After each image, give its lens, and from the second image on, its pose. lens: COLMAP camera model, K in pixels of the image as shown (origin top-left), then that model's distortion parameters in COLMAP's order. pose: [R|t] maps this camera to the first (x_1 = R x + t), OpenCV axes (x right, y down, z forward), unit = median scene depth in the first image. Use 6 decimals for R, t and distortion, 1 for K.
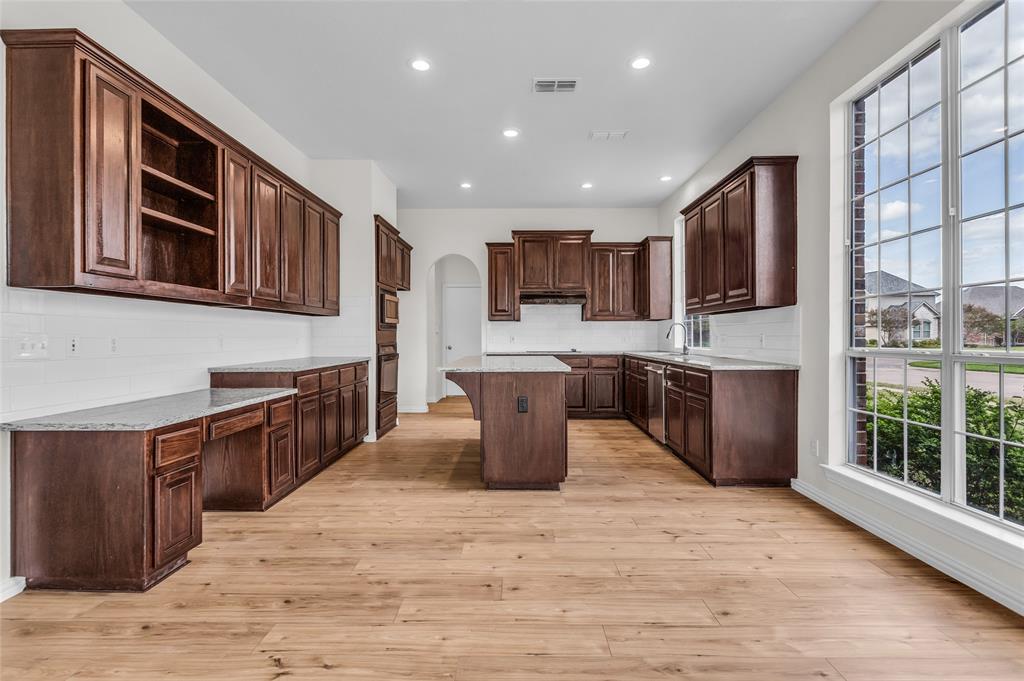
lens RADIAL K [[482.0, 0, 512.0], [0, 482.0, 336.1], [0, 0, 1]] dist [-0.002505, 0.000943]
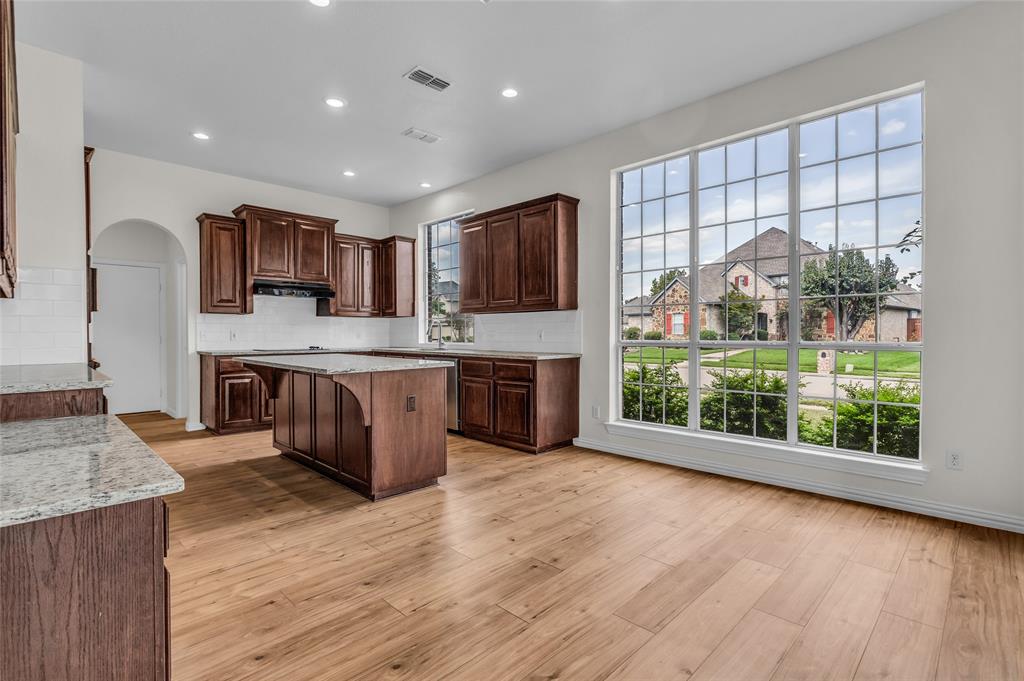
lens RADIAL K [[485.2, 0, 510.8], [0, 485.2, 338.4], [0, 0, 1]] dist [-0.001147, 0.000310]
pose [[0.698927, -0.006639, 0.715162, -0.523201], [-0.000930, 0.999948, 0.010191, 0.002549], [-0.715192, -0.007788, 0.698885, 0.181970]]
